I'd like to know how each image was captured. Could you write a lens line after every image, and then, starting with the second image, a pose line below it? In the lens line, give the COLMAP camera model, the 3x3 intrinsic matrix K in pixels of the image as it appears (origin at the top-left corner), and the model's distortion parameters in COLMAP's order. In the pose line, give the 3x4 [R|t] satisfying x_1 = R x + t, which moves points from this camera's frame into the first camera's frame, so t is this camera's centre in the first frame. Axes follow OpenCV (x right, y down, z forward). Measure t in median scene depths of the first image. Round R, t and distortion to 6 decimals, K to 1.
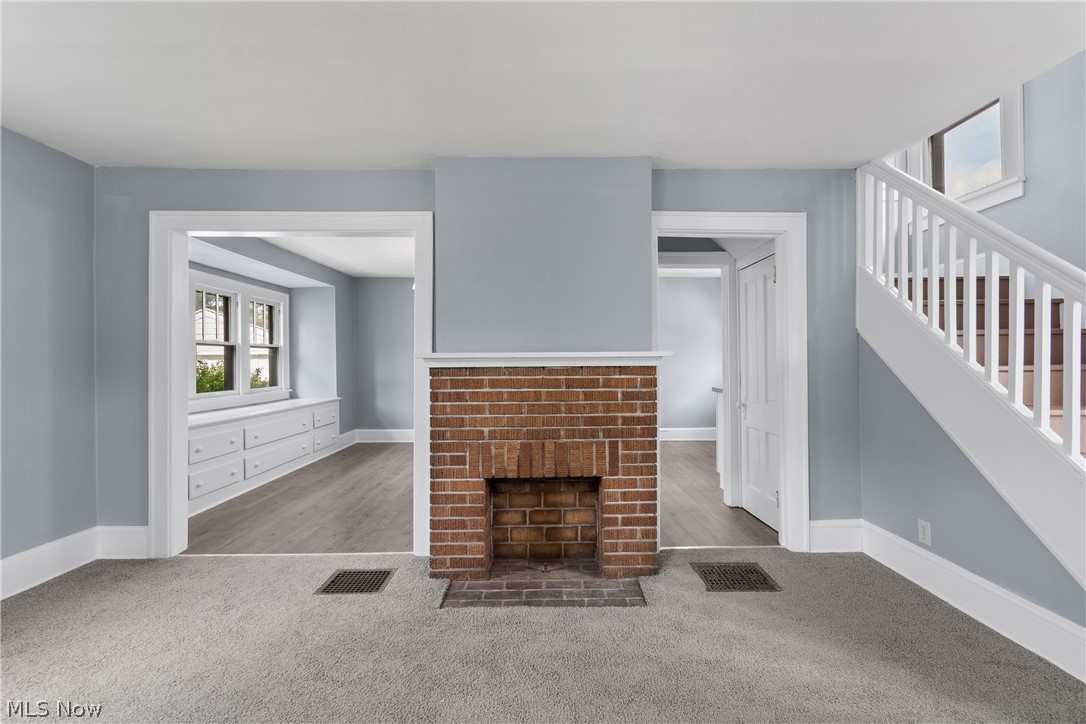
lens RADIAL K [[484.2, 0, 554.2], [0, 484.2, 357.4], [0, 0, 1]] dist [0.001912, -0.002492]
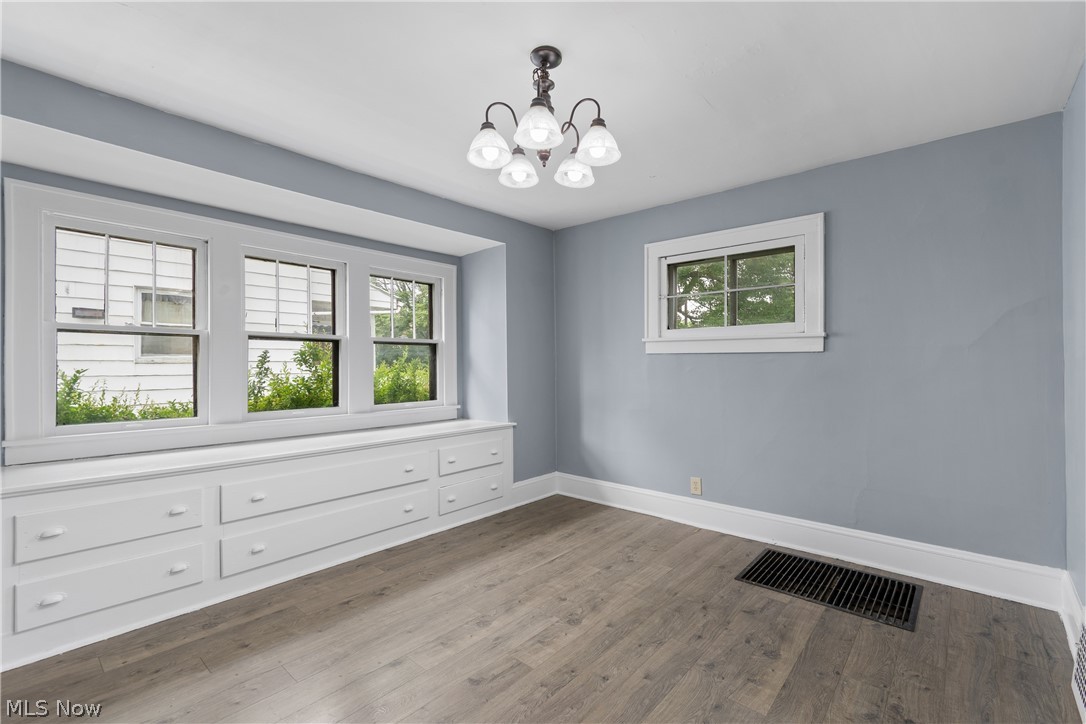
lens RADIAL K [[484.2, 0, 556.5], [0, 484.2, 363.0], [0, 0, 1]] dist [0.001912, -0.002492]
pose [[0.748614, 0.000330, -0.663005, 0.021632], [0.003149, 0.999987, 0.004052, 0.009708], [0.662998, -0.005121, 0.748604, 1.324621]]
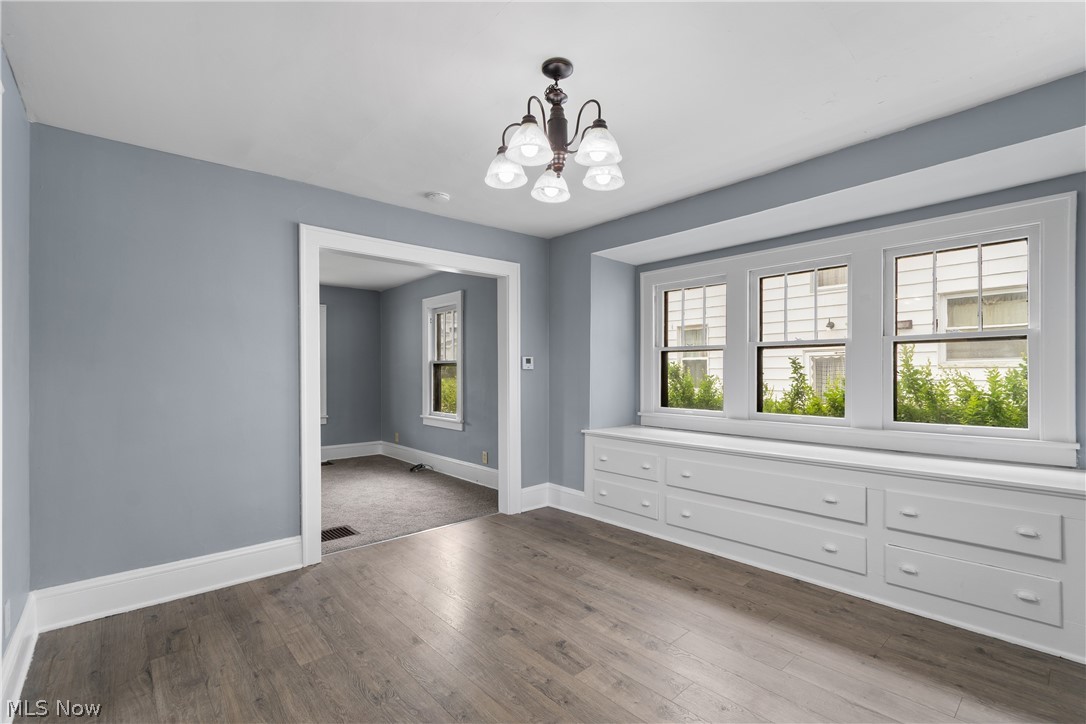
lens RADIAL K [[484.2, 0, 551.5], [0, 484.2, 375.6], [0, 0, 1]] dist [0.001912, -0.002492]
pose [[-0.757166, 0.012561, -0.653102, 0.011549], [0.012963, 0.999907, 0.004203, 0.014480], [0.653094, -0.005284, -0.757259, 2.313855]]
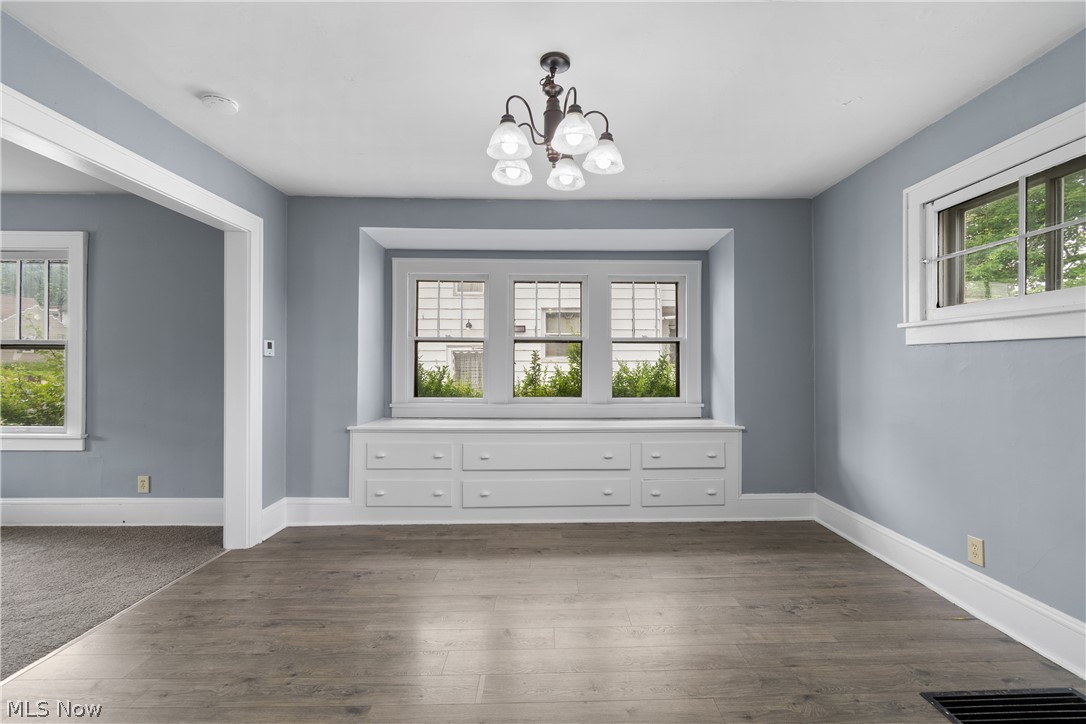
lens RADIAL K [[484.2, 0, 554.8], [0, 484.2, 363.6], [0, 0, 1]] dist [0.001912, -0.002492]
pose [[0.002254, -0.001034, -0.999997, 0.260560], [0.005084, 0.999987, -0.001023, 0.023852], [0.999985, -0.005081, 0.002260, 1.814165]]
